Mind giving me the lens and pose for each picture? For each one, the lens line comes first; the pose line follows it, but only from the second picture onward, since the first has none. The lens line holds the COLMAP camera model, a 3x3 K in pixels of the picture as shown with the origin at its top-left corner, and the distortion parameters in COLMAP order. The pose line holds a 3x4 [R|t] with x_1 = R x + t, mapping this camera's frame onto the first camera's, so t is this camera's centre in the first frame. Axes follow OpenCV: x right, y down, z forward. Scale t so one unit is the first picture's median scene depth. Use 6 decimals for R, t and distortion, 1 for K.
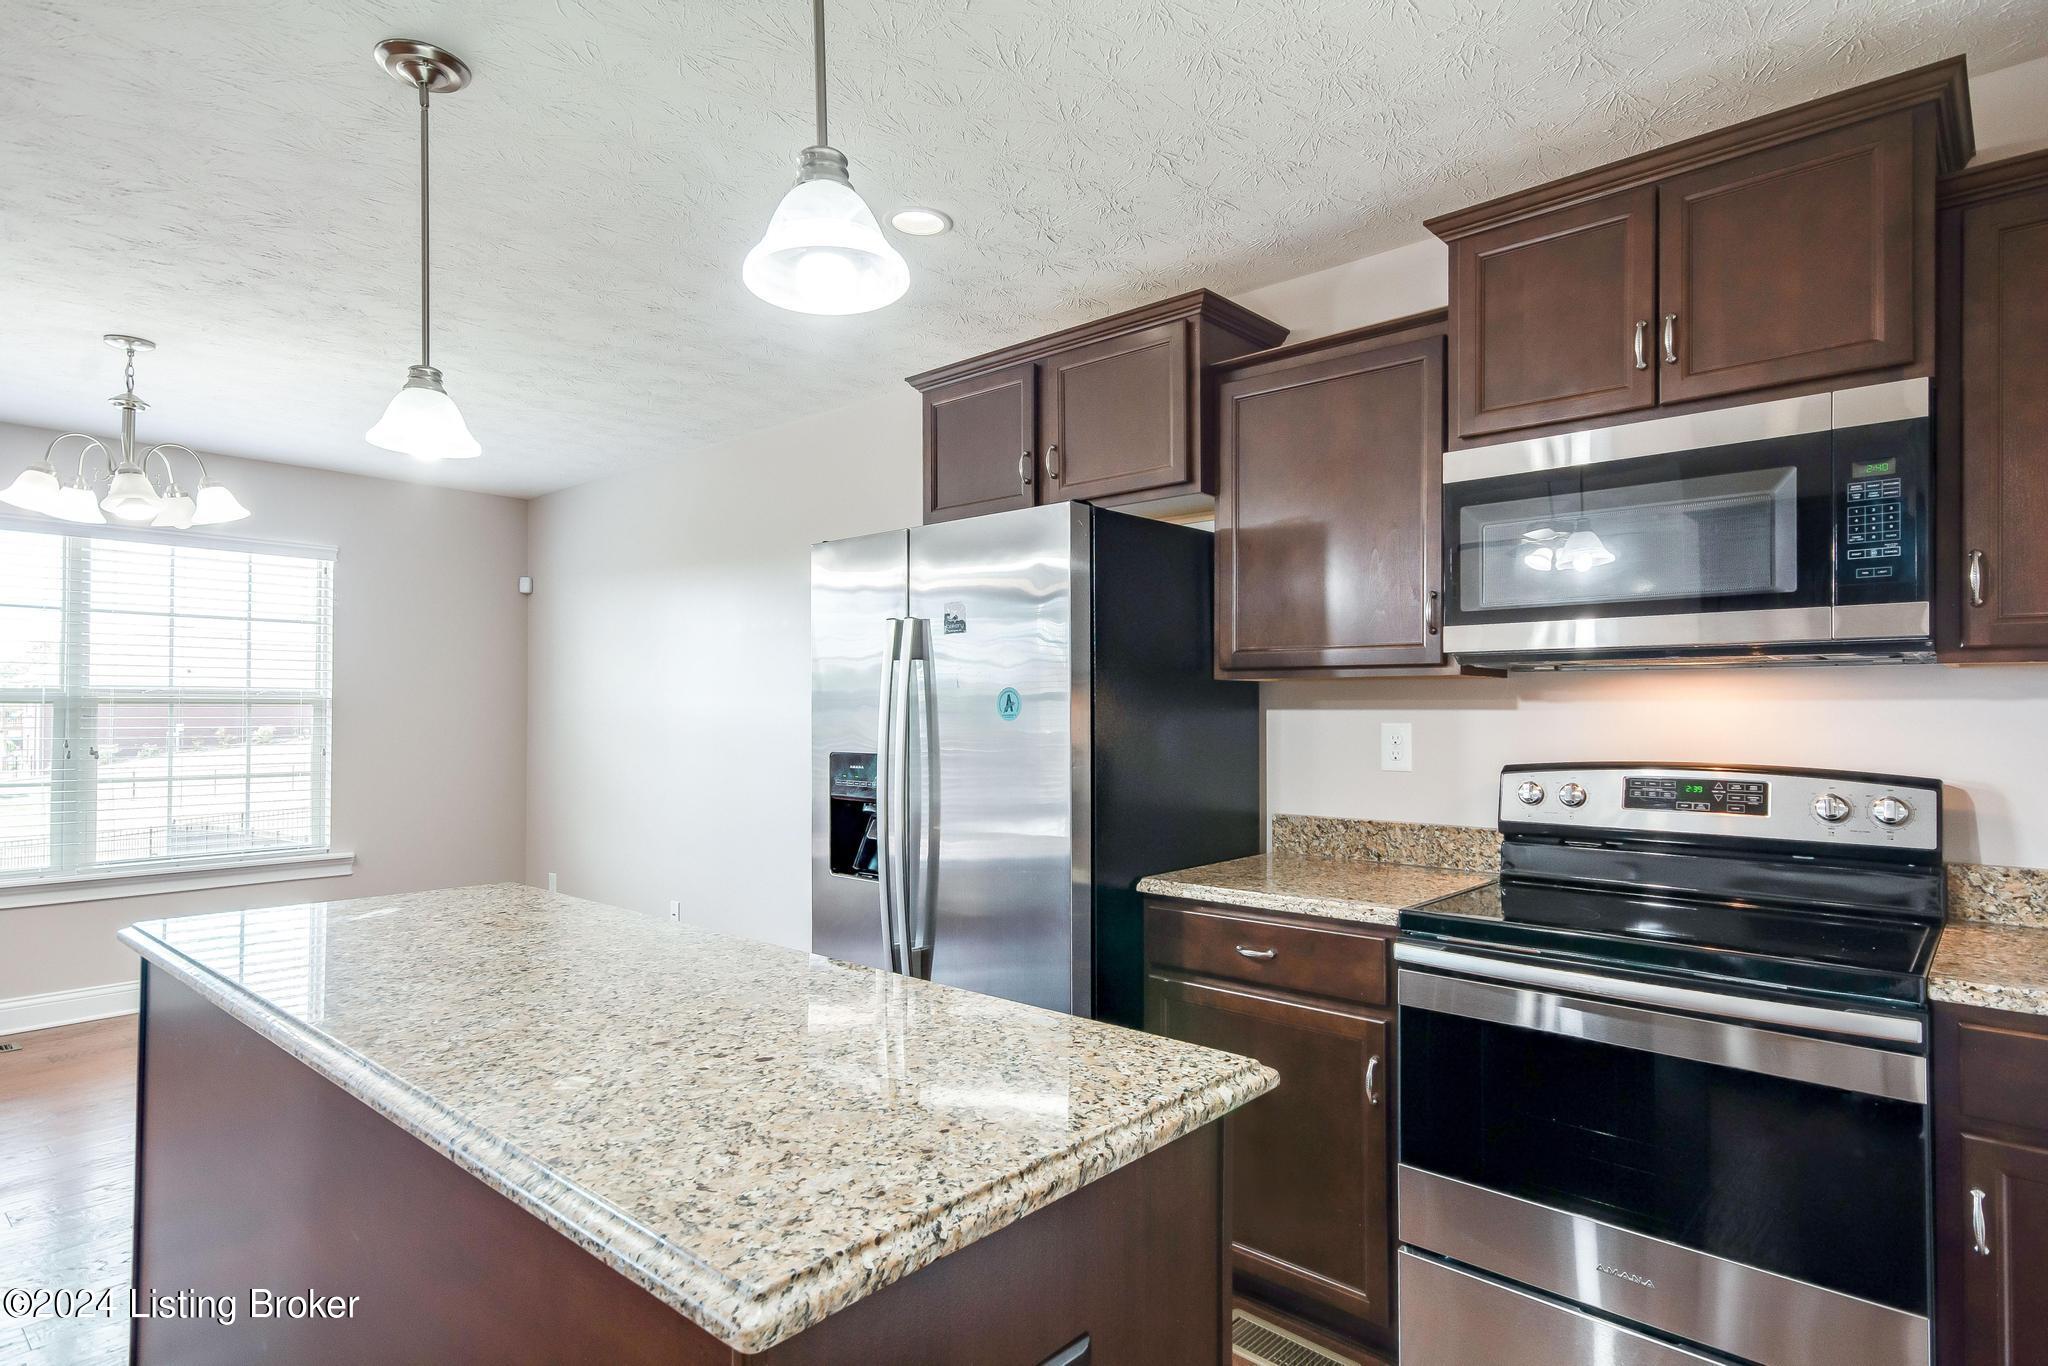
lens RADIAL K [[1072.3, 0, 1026.2], [0, 1072.3, 697.1], [0, 0, 1]] dist [0.008756, 0.000470]
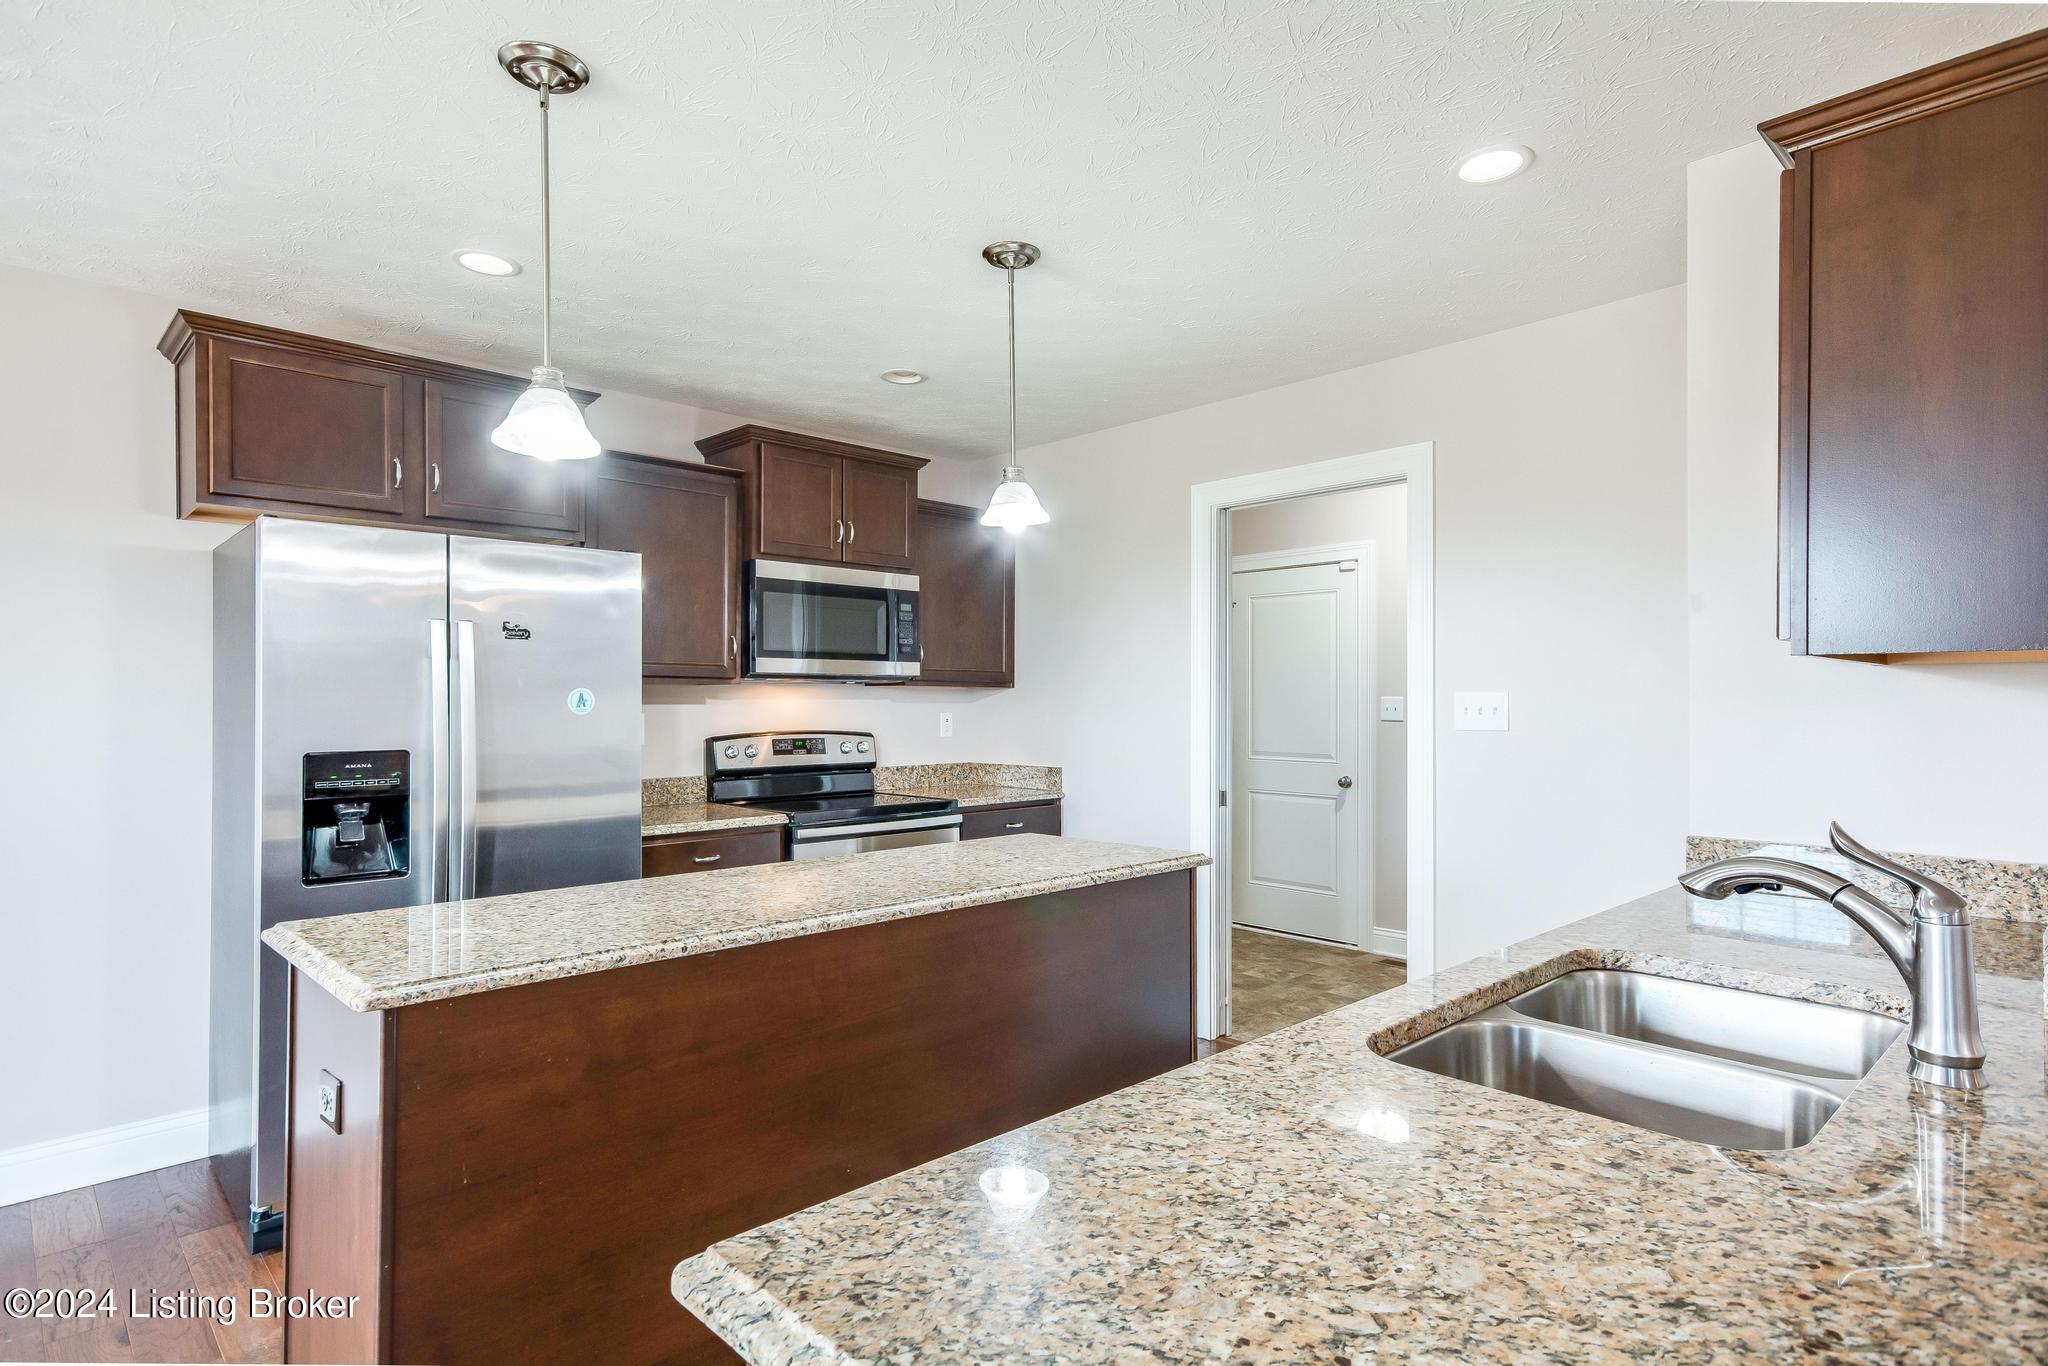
lens RADIAL K [[1072.3, 0, 1026.2], [0, 1072.3, 697.1], [0, 0, 1]] dist [0.008756, 0.000470]
pose [[0.052889, 0.001913, 0.998599, -1.419388], [-0.015519, 0.999879, -0.001094, -0.006081], [-0.998480, -0.015440, 0.052912, 0.487746]]
